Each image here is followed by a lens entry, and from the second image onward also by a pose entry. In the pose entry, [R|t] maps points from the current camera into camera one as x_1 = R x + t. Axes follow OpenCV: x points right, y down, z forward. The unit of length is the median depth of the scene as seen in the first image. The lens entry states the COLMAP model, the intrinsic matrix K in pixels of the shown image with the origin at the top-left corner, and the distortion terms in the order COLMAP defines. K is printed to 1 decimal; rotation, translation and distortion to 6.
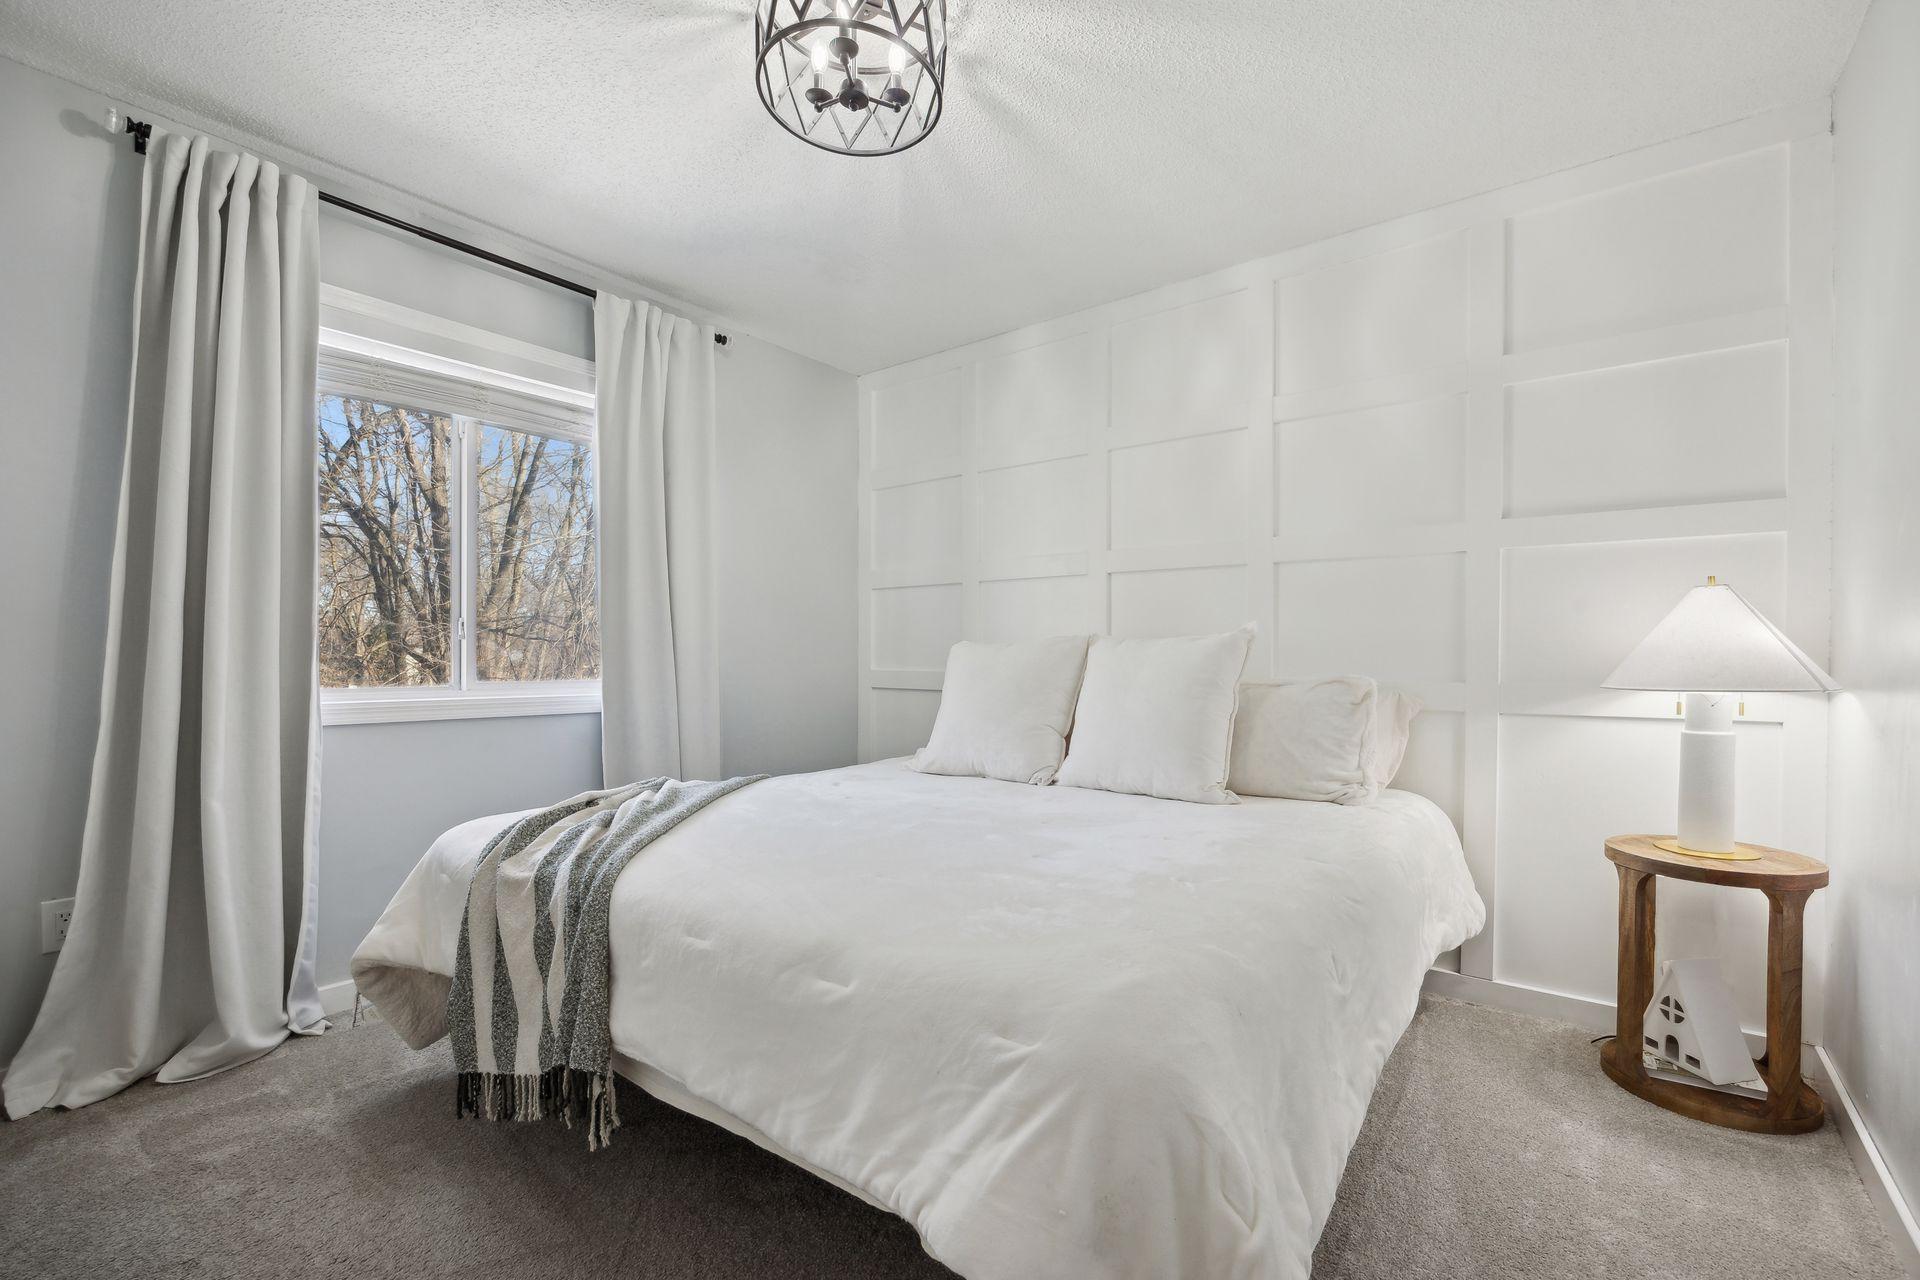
lens RADIAL K [[838.3, 0, 965.9], [0, 838.3, 656.1], [0, 0, 1]] dist [-0.002686, -0.000176]
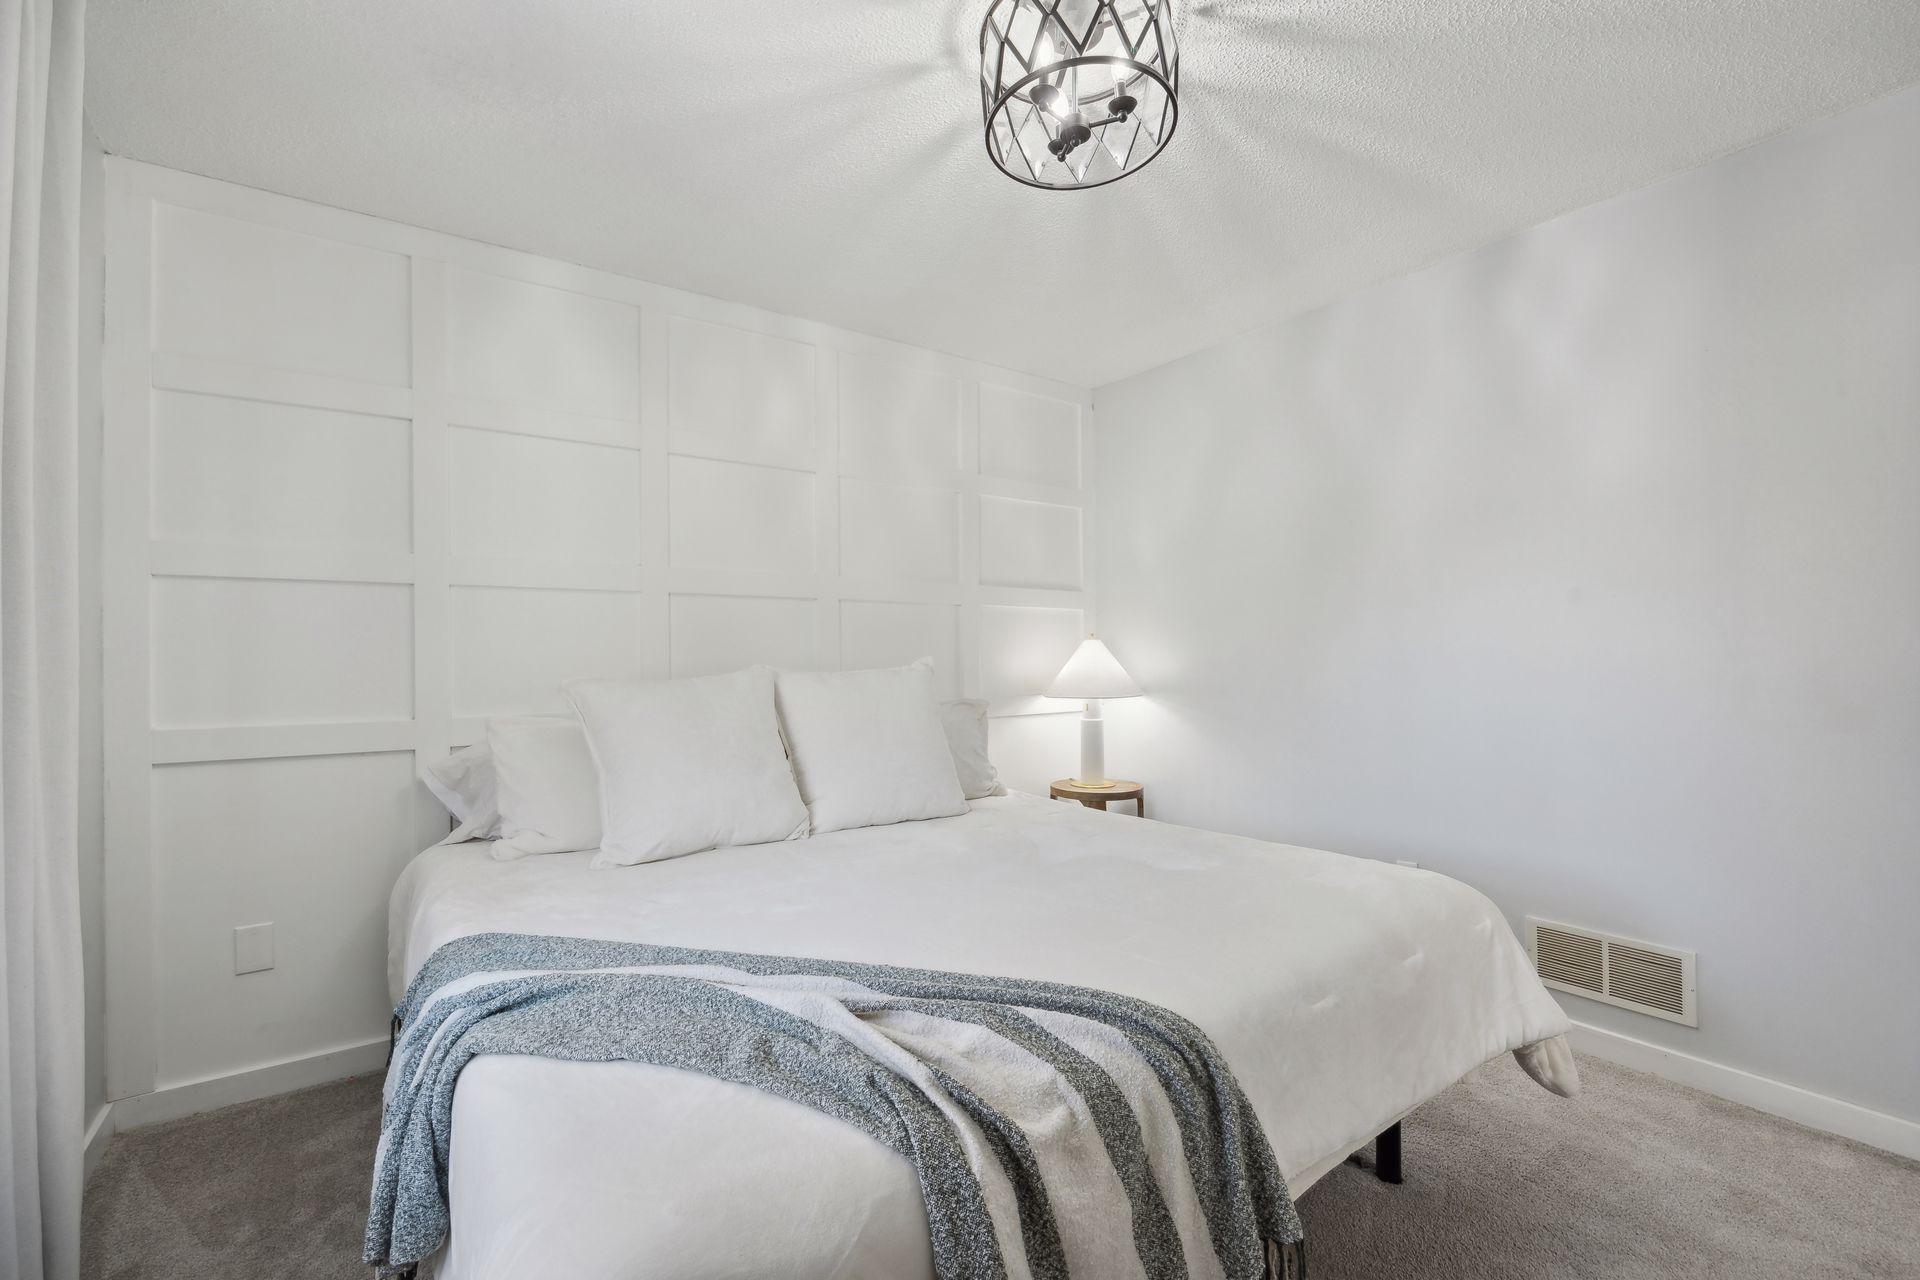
lens RADIAL K [[838.3, 0, 965.9], [0, 838.3, 656.1], [0, 0, 1]] dist [-0.002686, -0.000176]
pose [[0.306858, 0.004560, 0.951745, -0.817751], [0.010995, 0.999905, -0.008336, -0.030175], [-0.951692, 0.013023, 0.306778, 0.616421]]
